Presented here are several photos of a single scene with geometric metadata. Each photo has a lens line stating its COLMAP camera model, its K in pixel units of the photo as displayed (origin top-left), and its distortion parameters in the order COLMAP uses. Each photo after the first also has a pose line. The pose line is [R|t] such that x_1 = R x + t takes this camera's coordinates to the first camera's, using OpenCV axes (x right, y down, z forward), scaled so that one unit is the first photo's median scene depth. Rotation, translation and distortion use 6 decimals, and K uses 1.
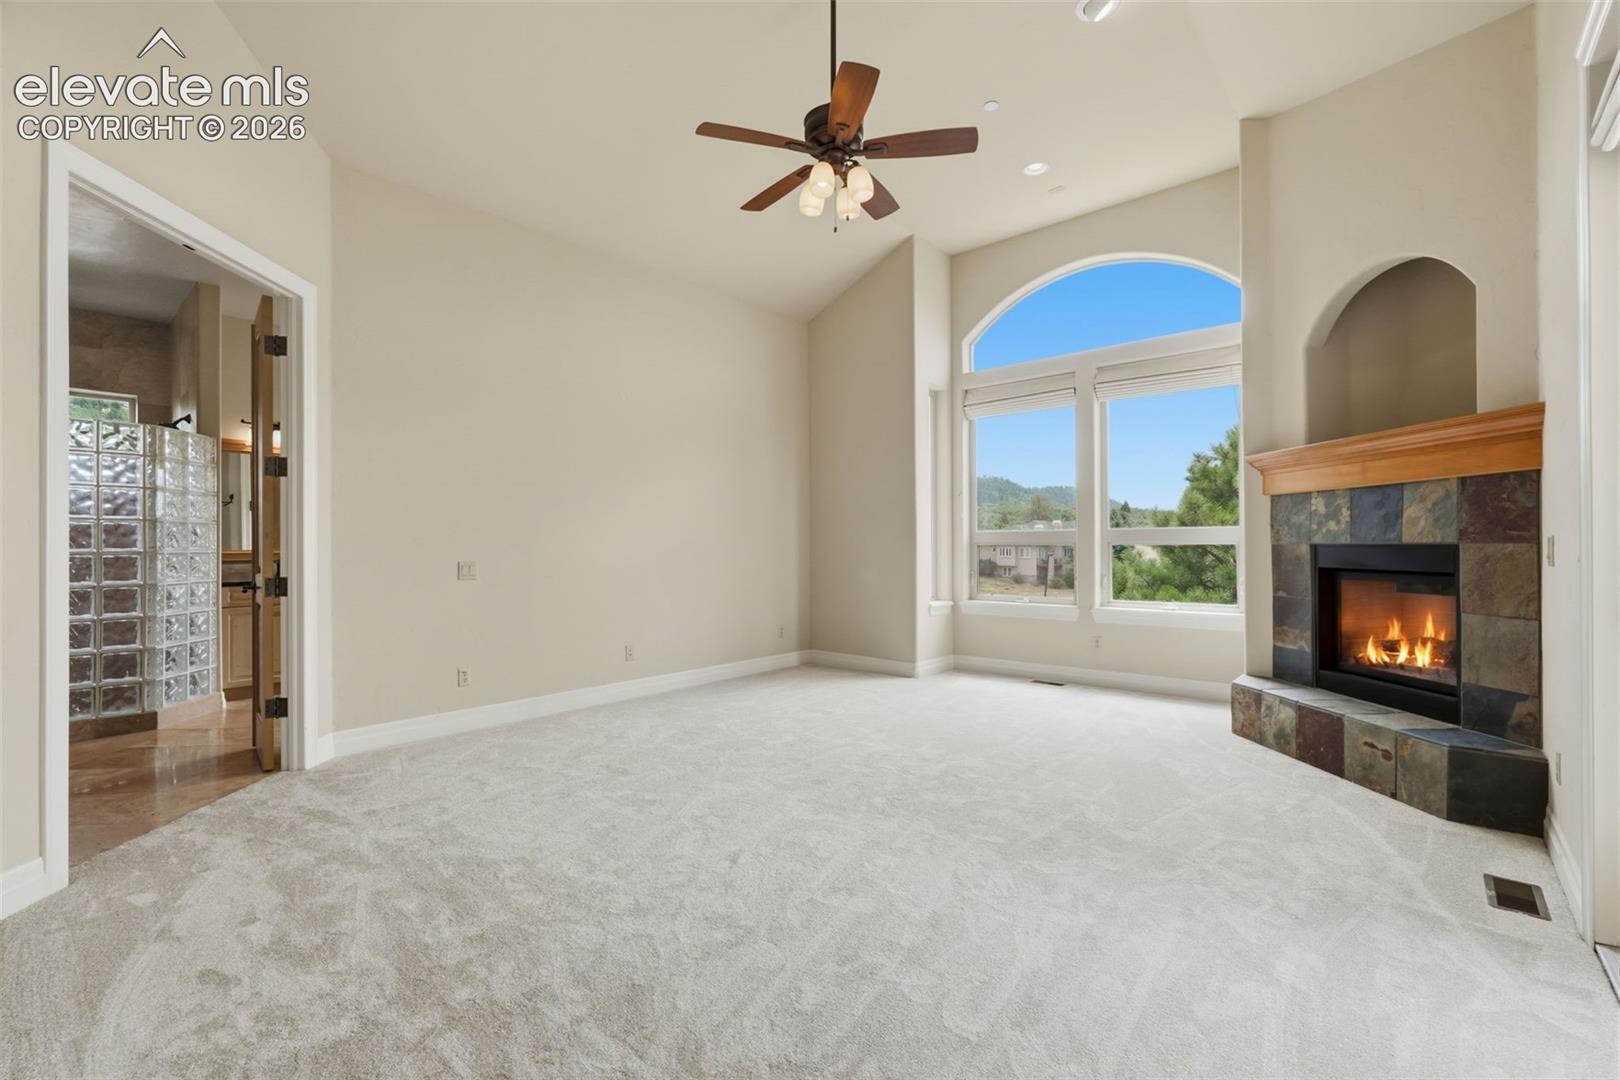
lens RADIAL K [[708.7, 0, 805.0], [0, 708.7, 538.2], [0, 0, 1]] dist [-0.014154, 0.007253]
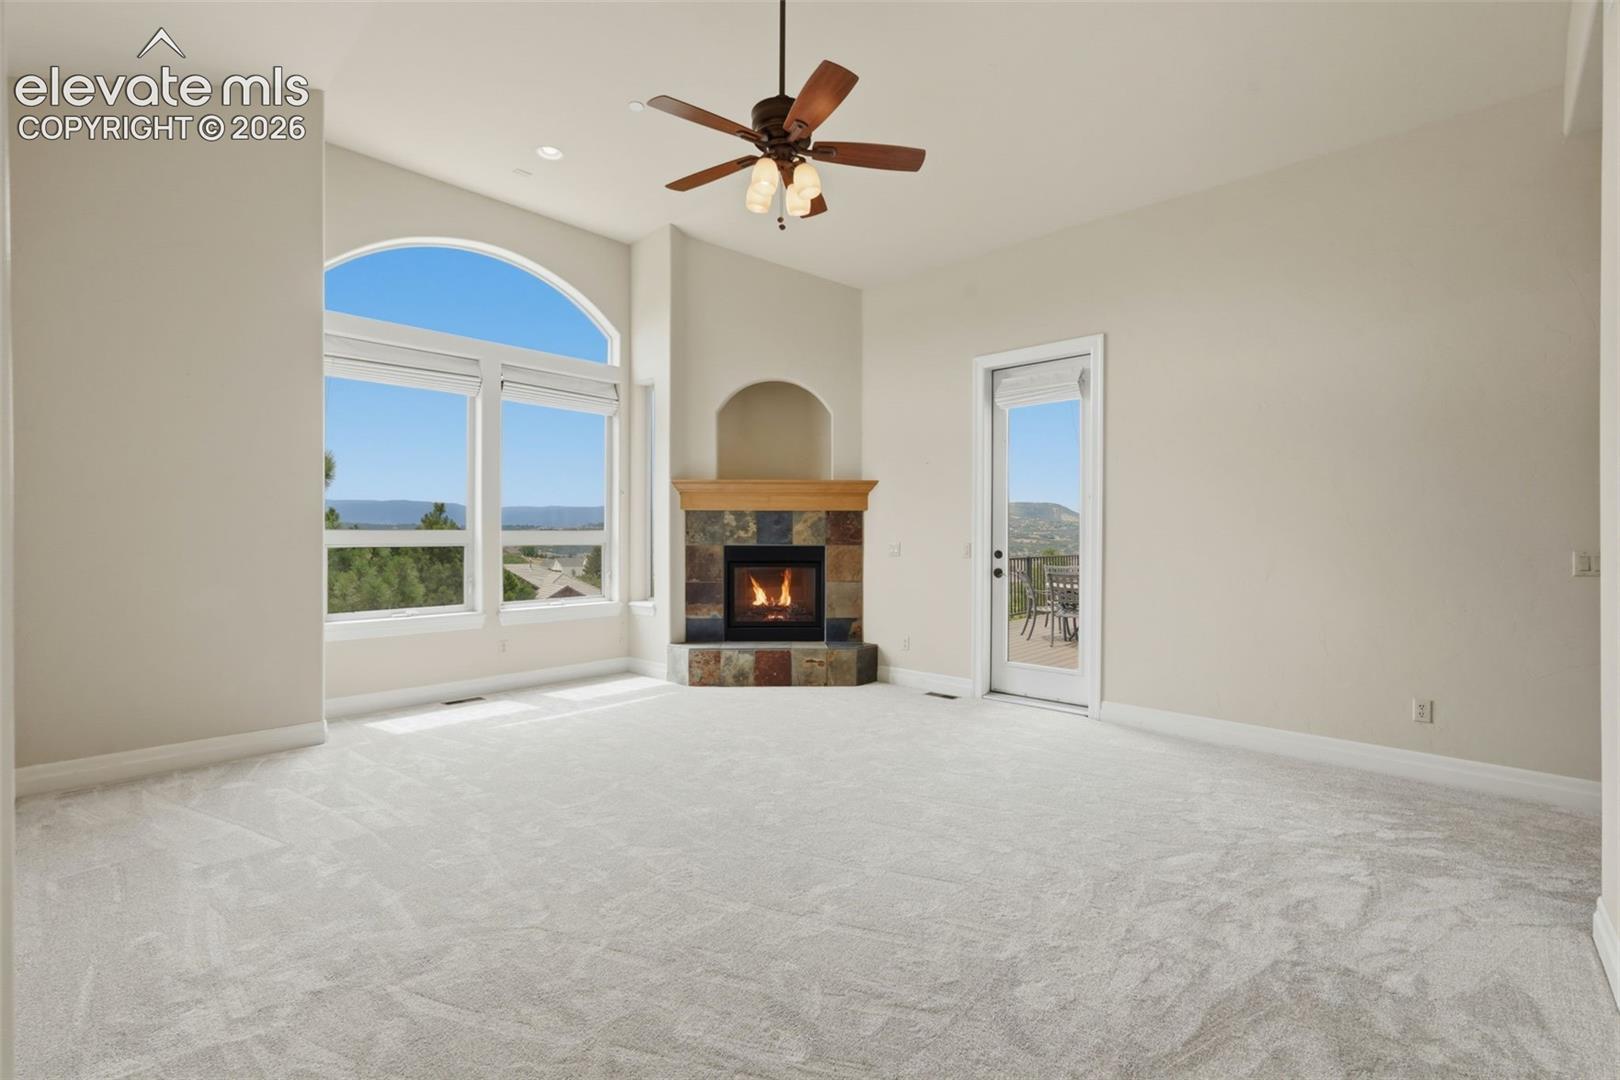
lens RADIAL K [[708.7, 0, 806.7], [0, 708.7, 541.6], [0, 0, 1]] dist [-0.014154, 0.007253]
pose [[0.037418, 0.001255, 0.999299, -0.824087], [-0.009807, 0.999952, -0.000888, -0.000953], [-0.999252, -0.009767, 0.037428, 0.816973]]
